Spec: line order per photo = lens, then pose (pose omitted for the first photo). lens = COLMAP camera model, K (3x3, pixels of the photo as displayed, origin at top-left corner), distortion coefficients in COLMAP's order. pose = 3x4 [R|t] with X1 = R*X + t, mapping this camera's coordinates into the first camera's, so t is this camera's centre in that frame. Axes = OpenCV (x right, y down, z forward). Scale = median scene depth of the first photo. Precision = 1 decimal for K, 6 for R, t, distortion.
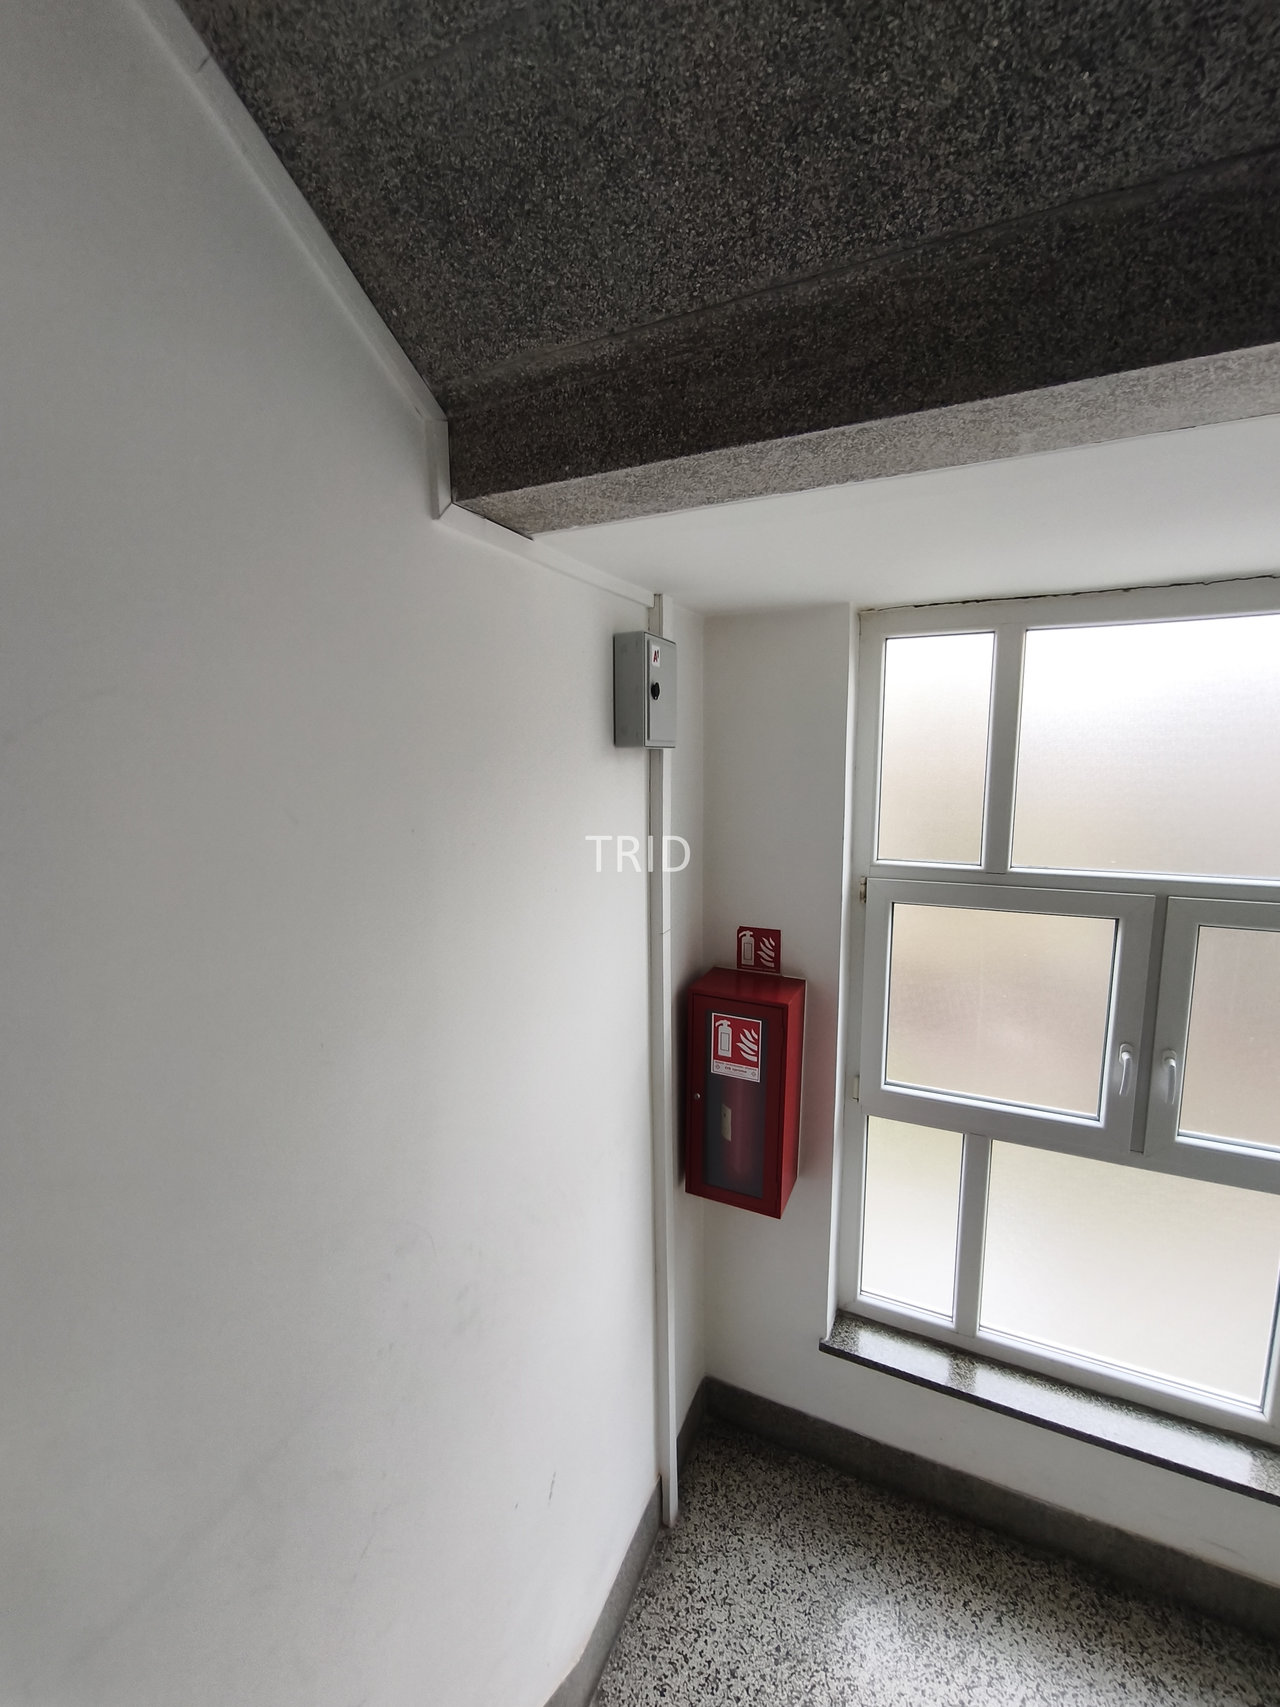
lens RADIAL K [[719.8, 0, 637.2], [0, 719.8, 858.2], [0, 0, 1]] dist [-0.001497, -0.000022]
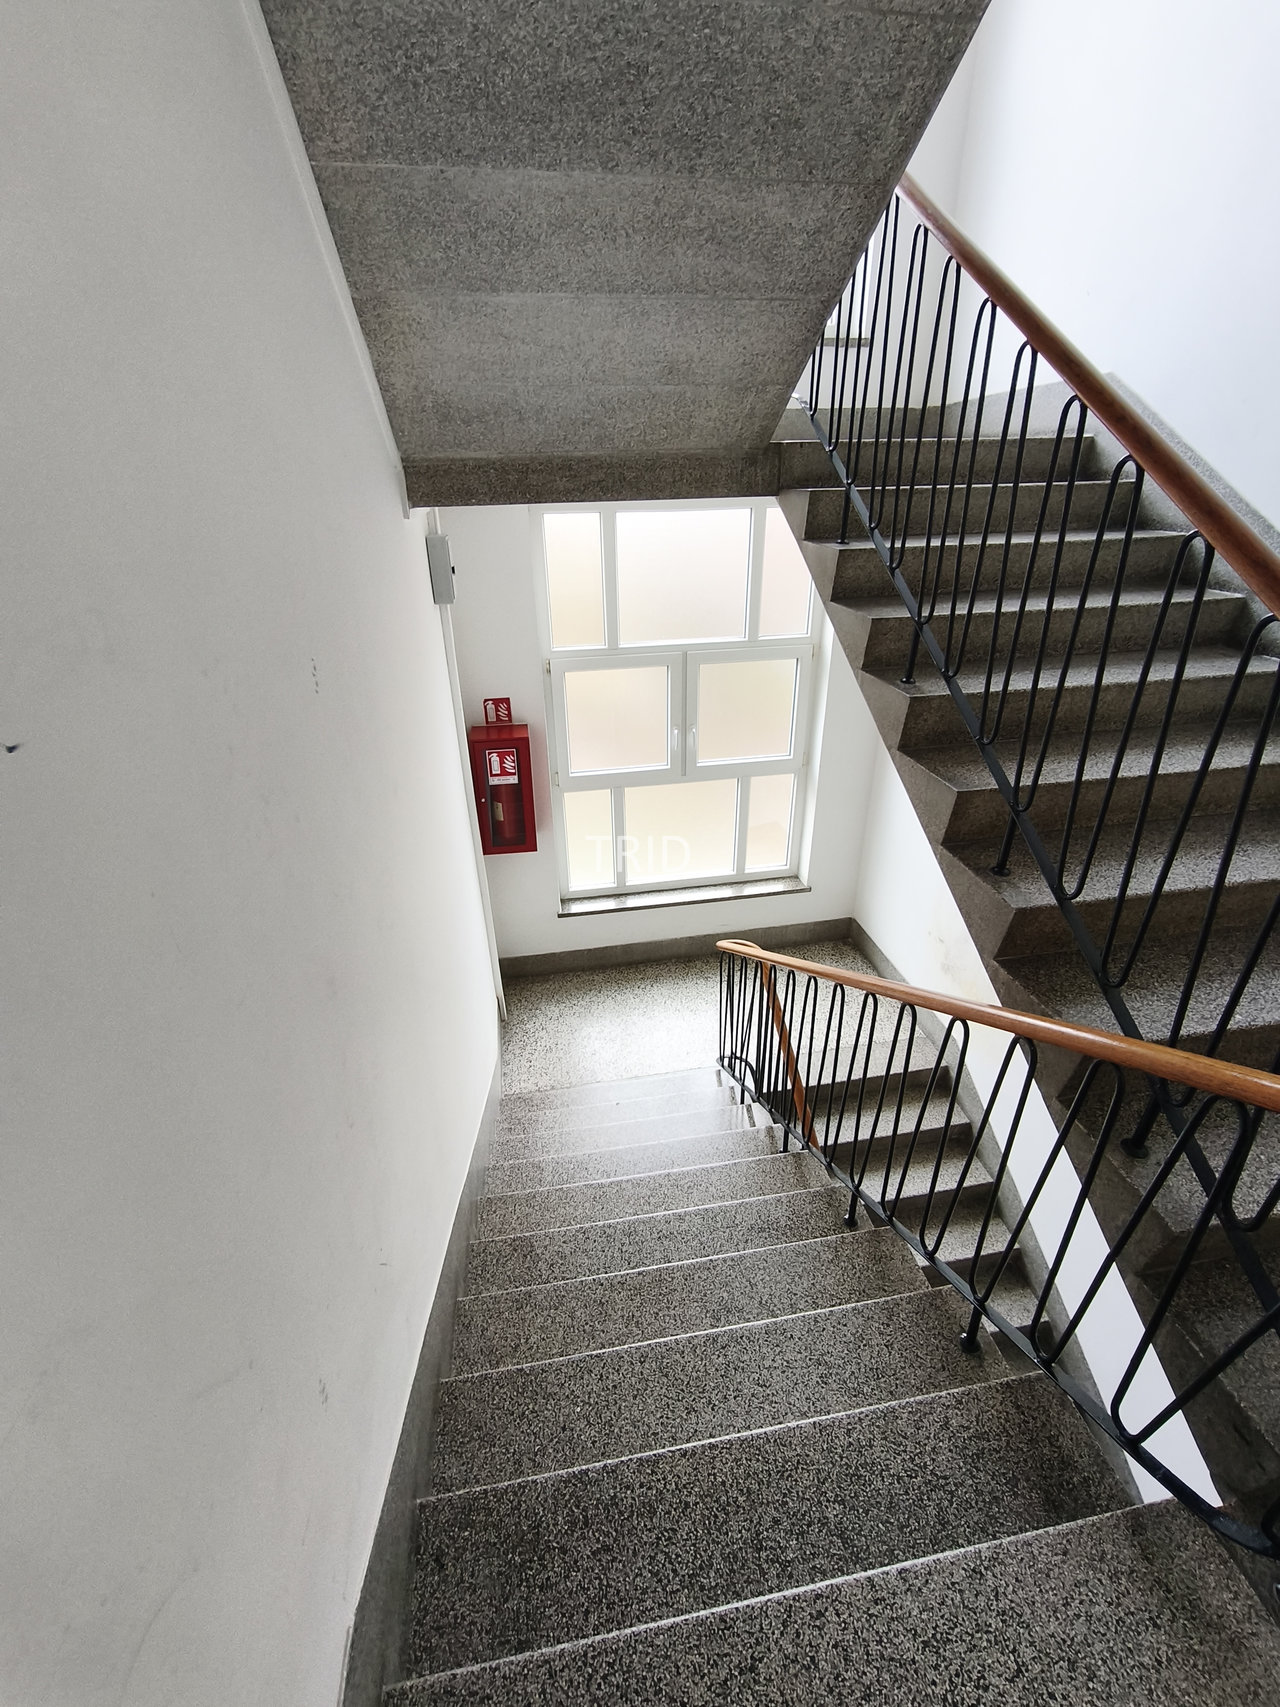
lens RADIAL K [[719.8, 0, 637.2], [0, 719.8, 858.2], [0, 0, 1]] dist [-0.001497, -0.000022]
pose [[0.822207, -0.266544, 0.502921, -0.547741], [0.095537, 0.935667, 0.339707, -0.101794], [-0.561113, -0.231262, 0.794777, -0.666160]]
